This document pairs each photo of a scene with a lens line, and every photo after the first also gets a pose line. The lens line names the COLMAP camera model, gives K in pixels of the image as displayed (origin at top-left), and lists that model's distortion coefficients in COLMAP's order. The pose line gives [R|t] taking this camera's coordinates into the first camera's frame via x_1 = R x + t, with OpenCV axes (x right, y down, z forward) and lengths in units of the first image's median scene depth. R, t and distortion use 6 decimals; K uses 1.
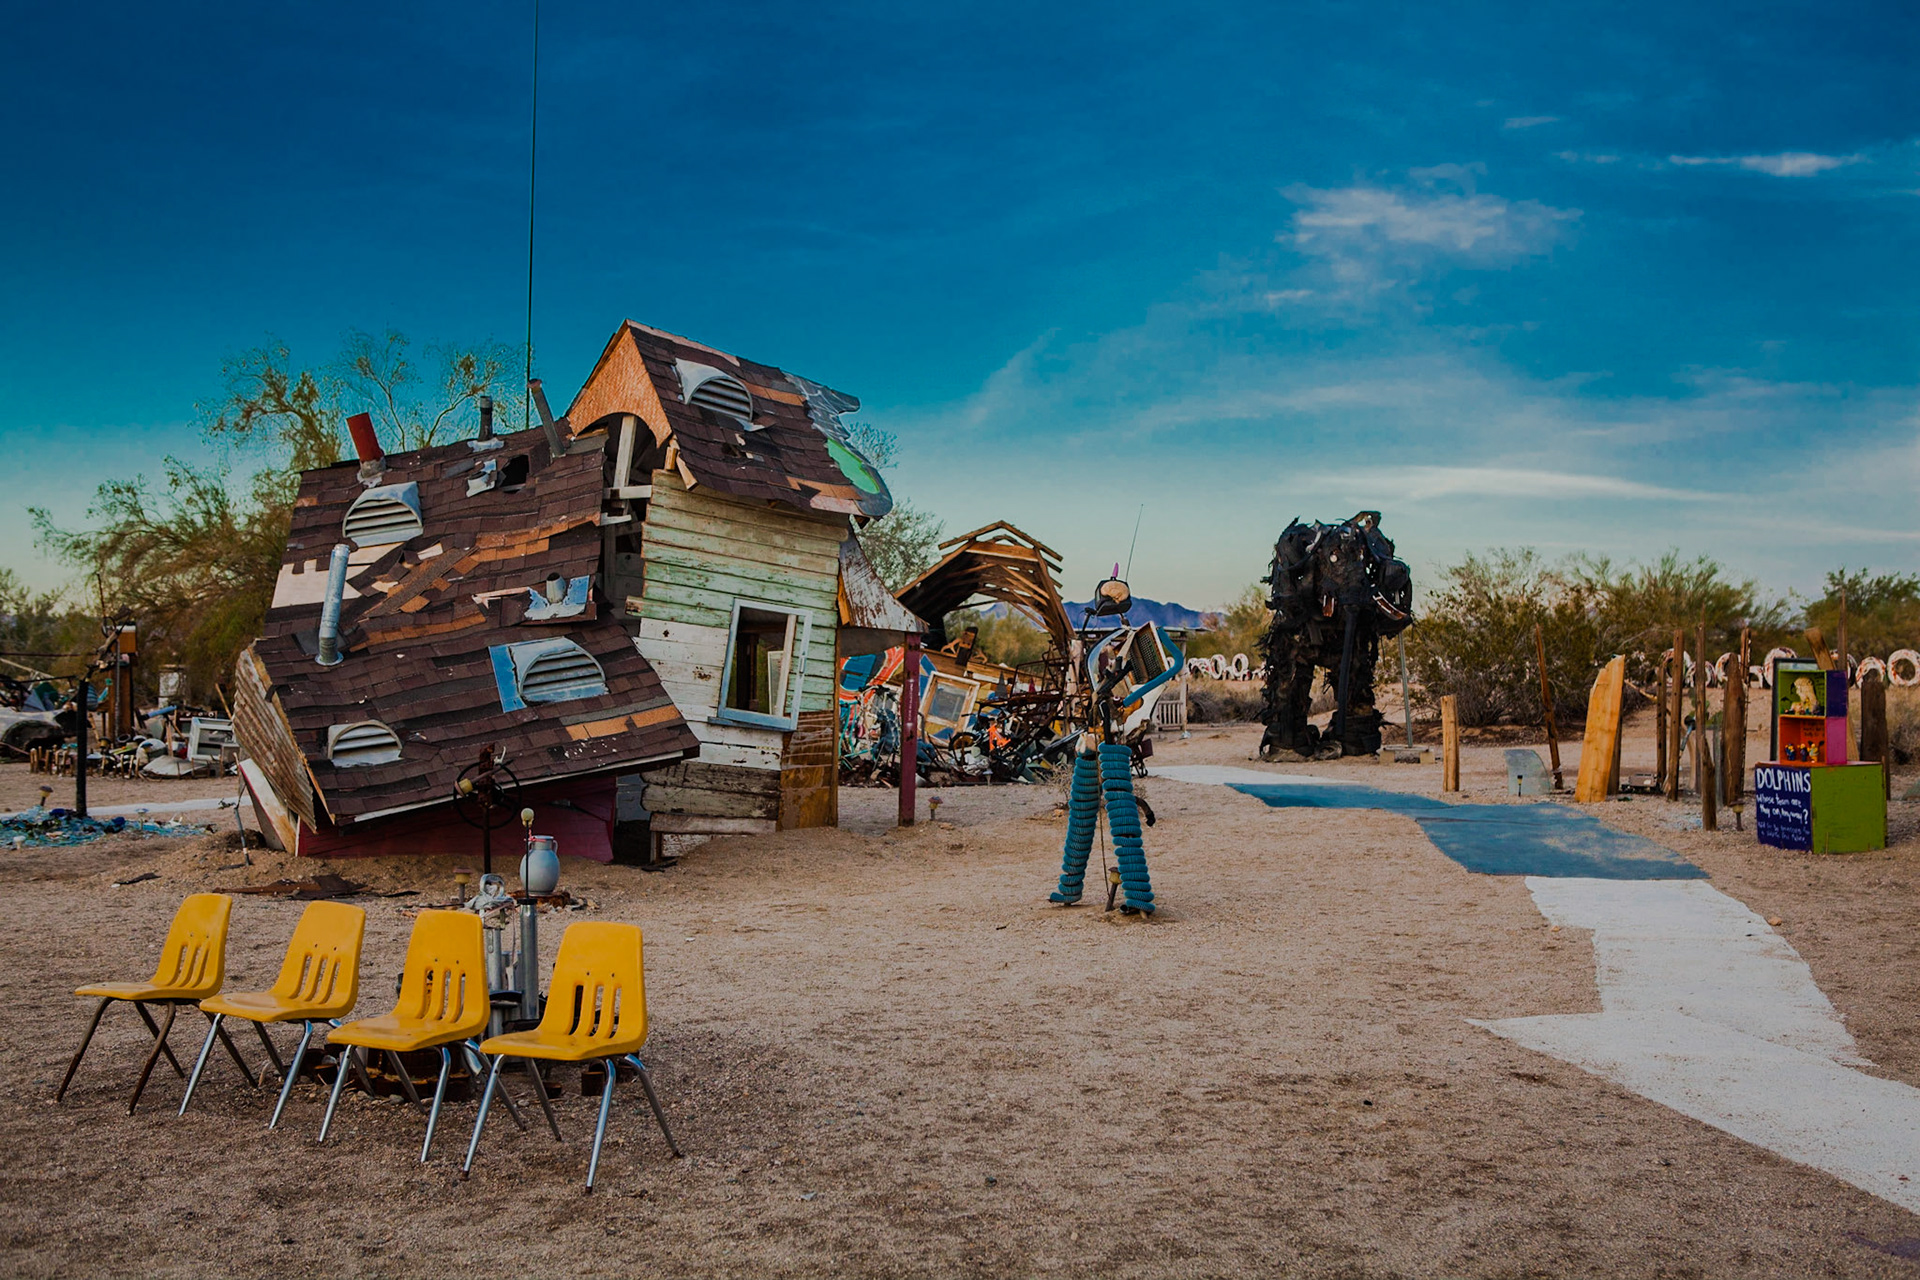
lens RADIAL K [[2221.7, 0, 960.0], [0, 2221.7, 640.0], [0, 0, 1]] dist [-0.017113, -0.011077]
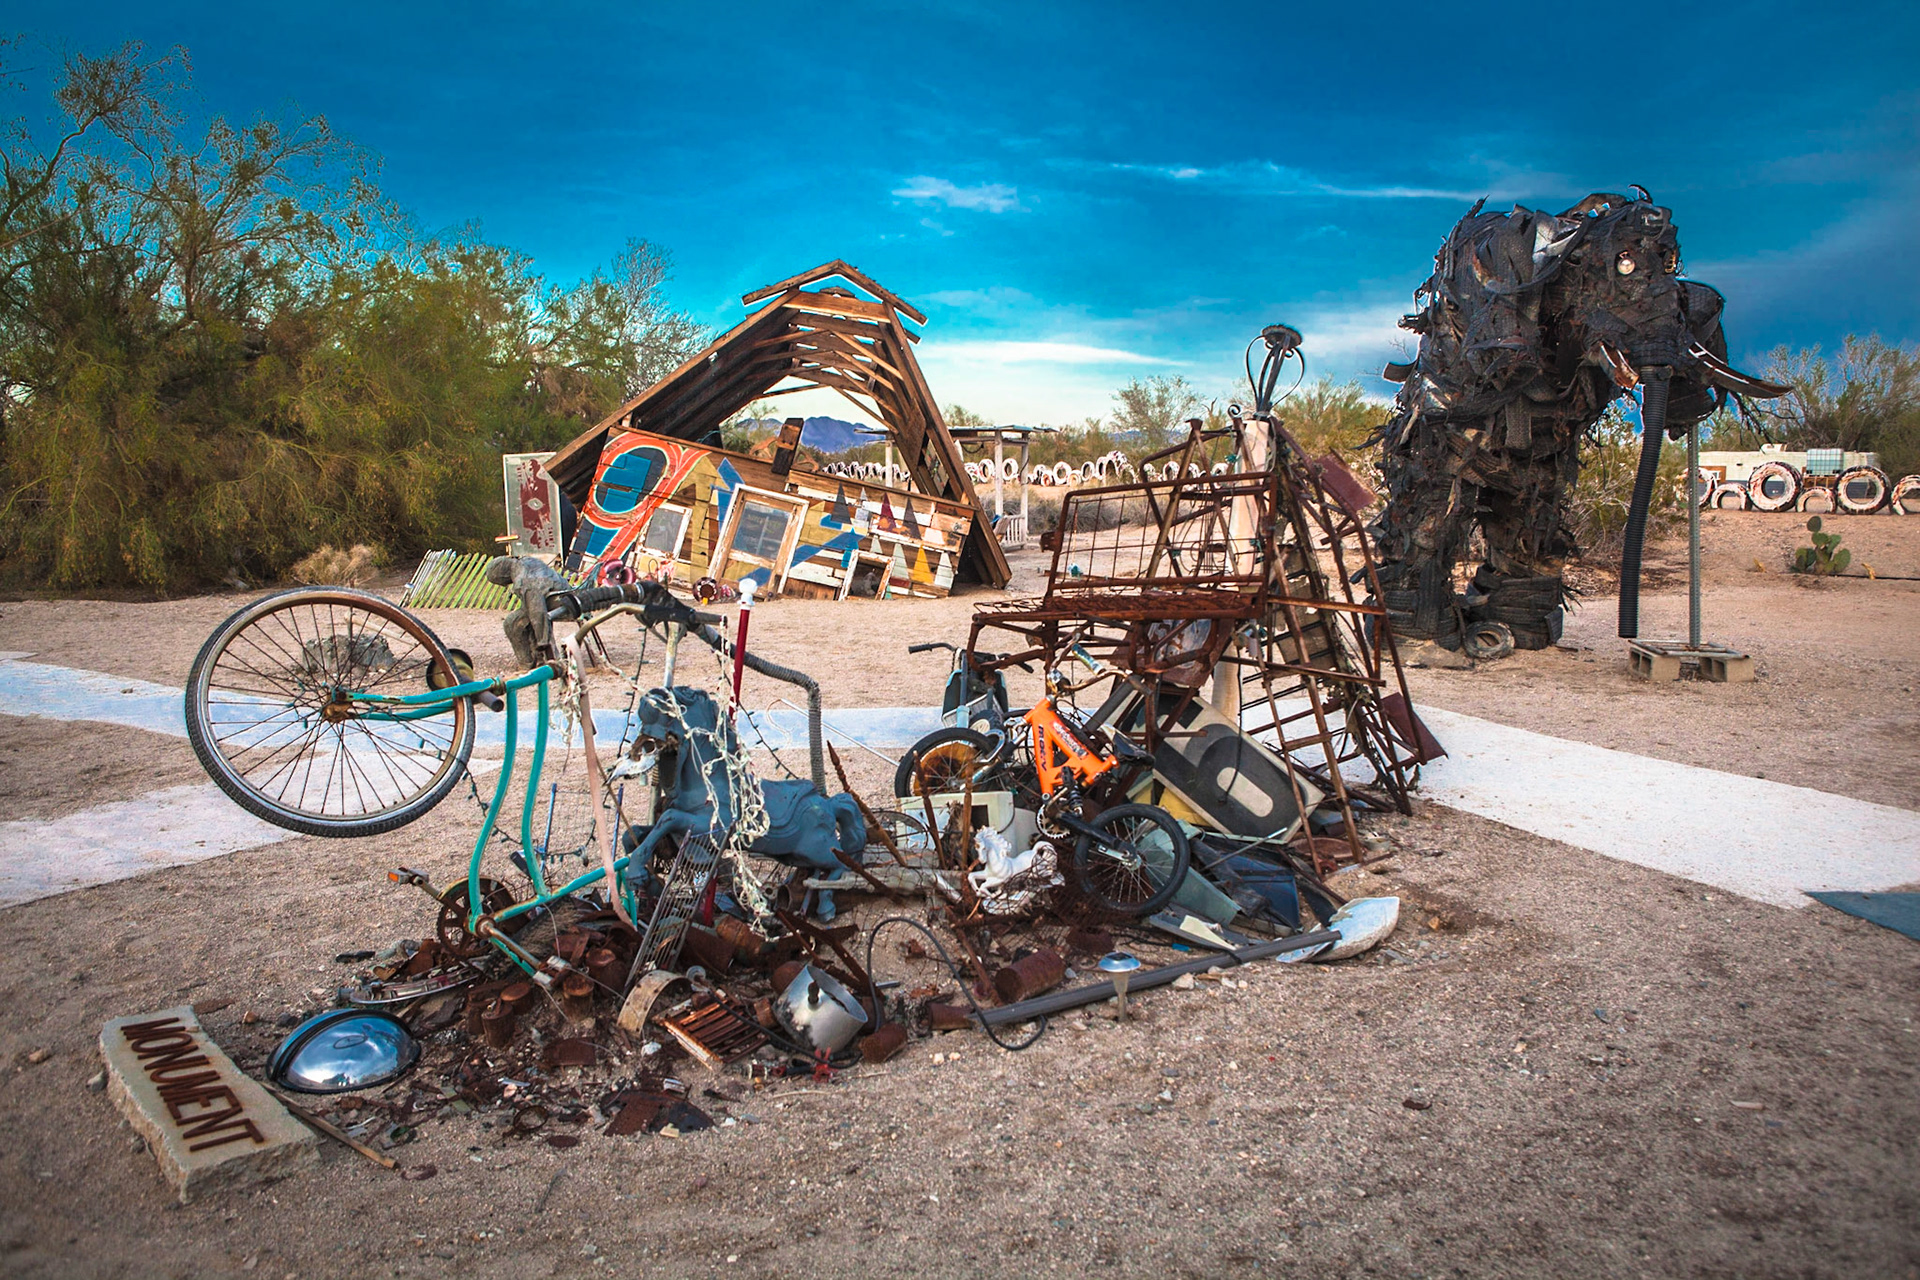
lens RADIAL K [[1333.1, 0, 960.0], [0, 1333.1, 640.0], [0, 0, 1]] dist [-0.109544, 0.080725]
pose [[0.982992, -0.018427, 0.182720, -0.041320], [-0.007738, 0.989914, 0.141459, 0.007121], [-0.183484, -0.140467, 0.972935, 1.195637]]
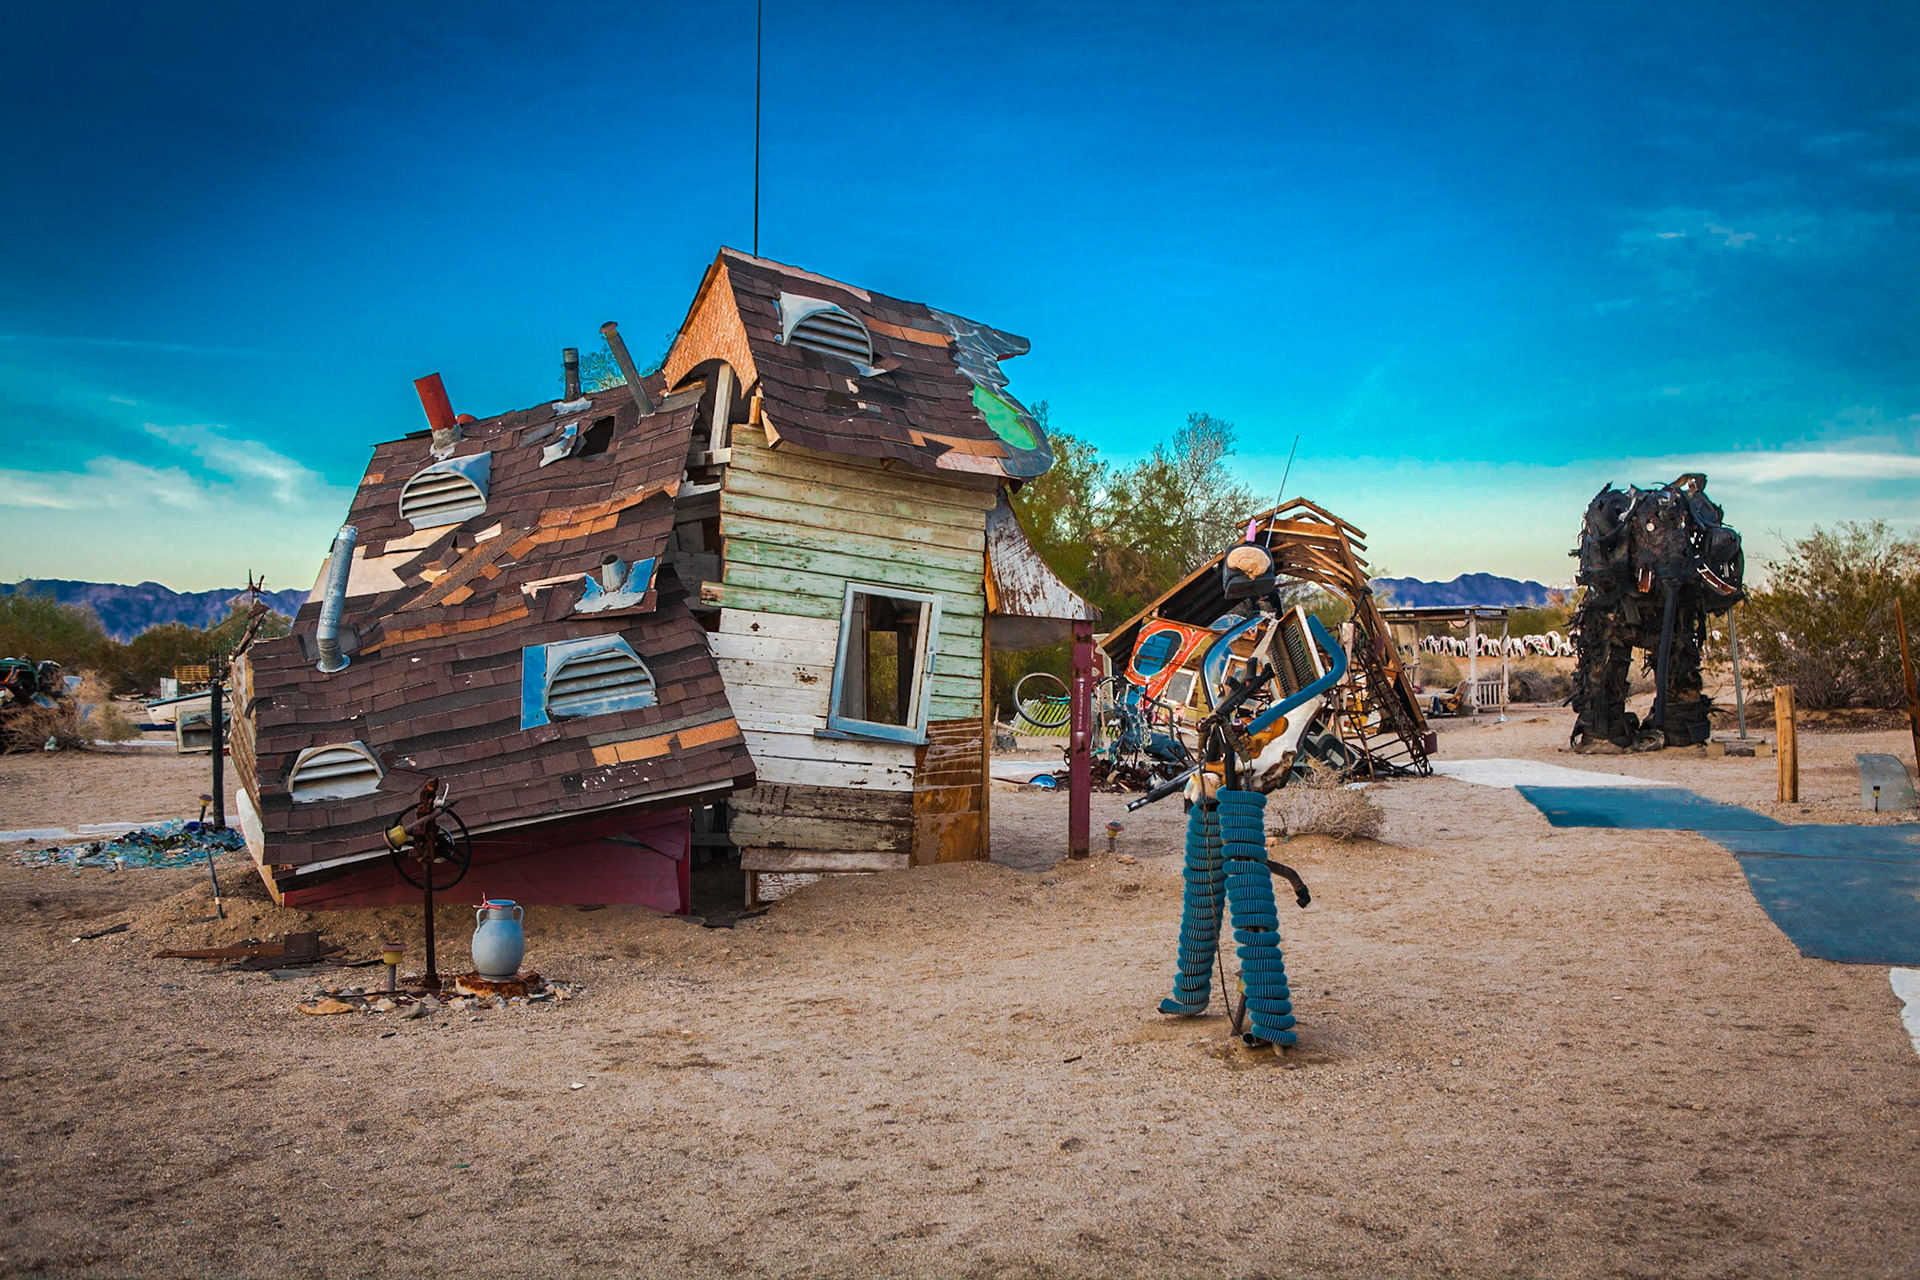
lens RADIAL K [[1937.8, 0, 975.0], [0, 1937.8, 643.2], [0, 0, 1]] dist [-0.070957, 0.135891]
pose [[0.982069, -0.011175, -0.188189, 0.075535], [0.013472, 0.999849, 0.010934, -0.003515], [0.188039, -0.013273, 0.982072, 0.306819]]
